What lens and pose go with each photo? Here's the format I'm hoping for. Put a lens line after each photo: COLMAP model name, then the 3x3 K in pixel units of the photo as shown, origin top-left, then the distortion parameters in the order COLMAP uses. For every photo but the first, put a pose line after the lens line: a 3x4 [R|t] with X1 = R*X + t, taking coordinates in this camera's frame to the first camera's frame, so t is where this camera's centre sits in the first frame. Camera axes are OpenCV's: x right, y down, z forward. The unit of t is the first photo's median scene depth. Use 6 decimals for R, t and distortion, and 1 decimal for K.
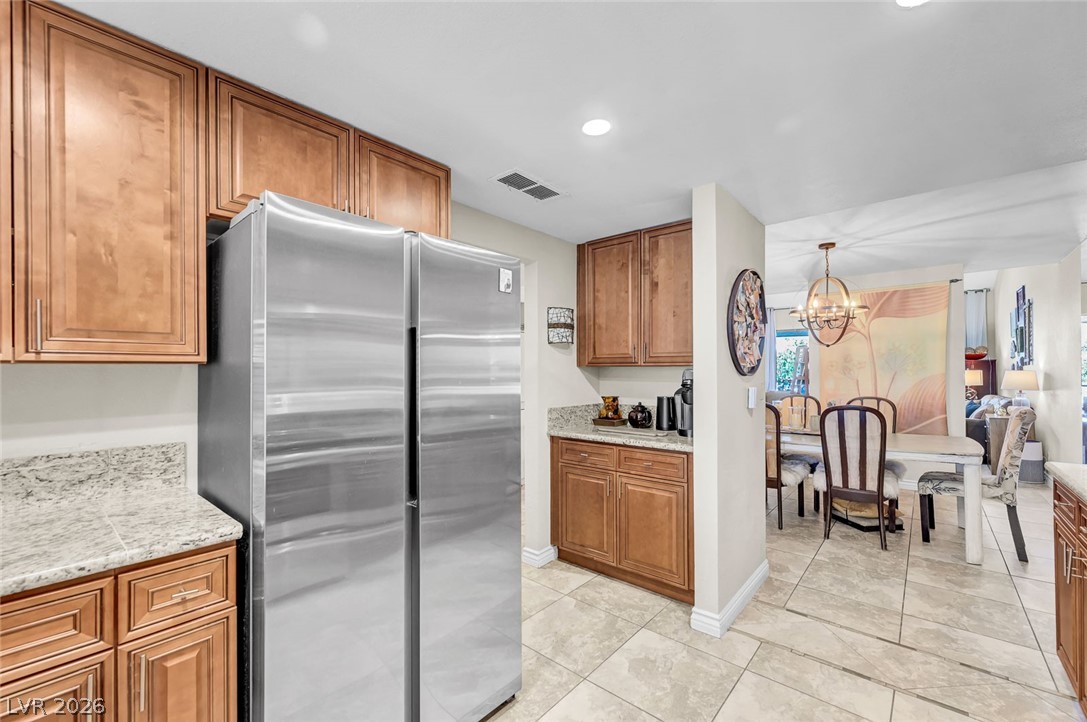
lens RADIAL K [[448.1, 0, 543.7], [0, 448.1, 365.7], [0, 0, 1]] dist [-0.000492, -0.000004]
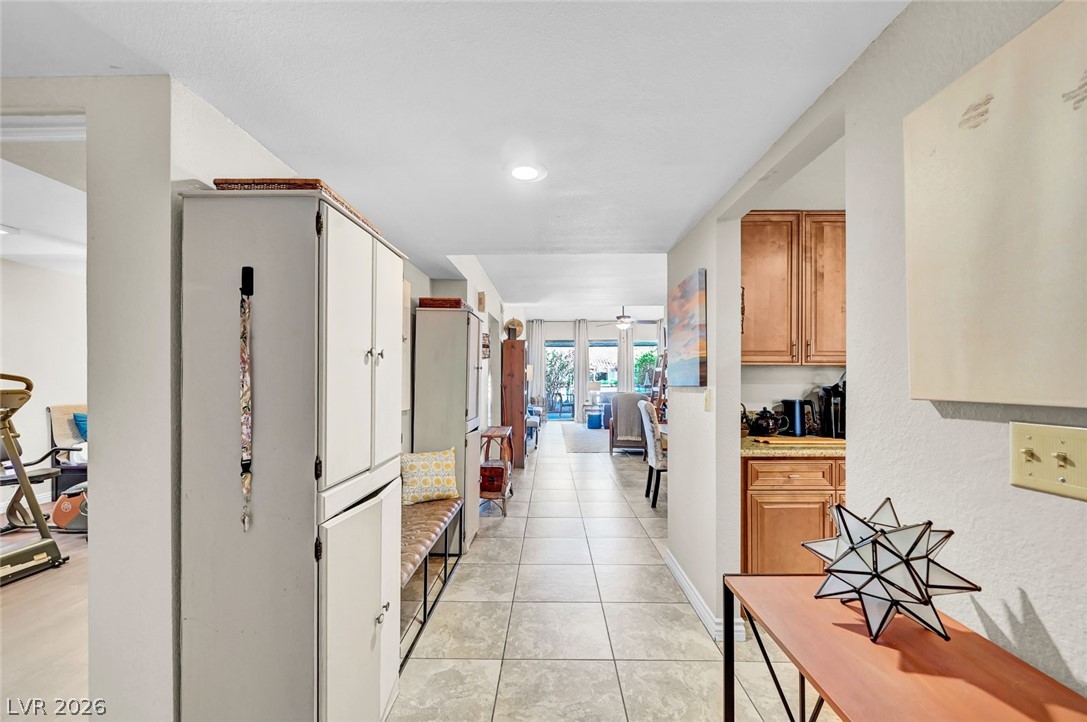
lens RADIAL K [[433.5, 0, 544.6], [0, 433.5, 372.0], [0, 0, 1]] dist [0.000367, -0.000024]
pose [[0.766206, 0.006638, 0.642561, -0.727173], [-0.008692, 0.999962, 0.000034, 0.017766], [-0.642536, -0.005611, 0.766235, 0.681719]]
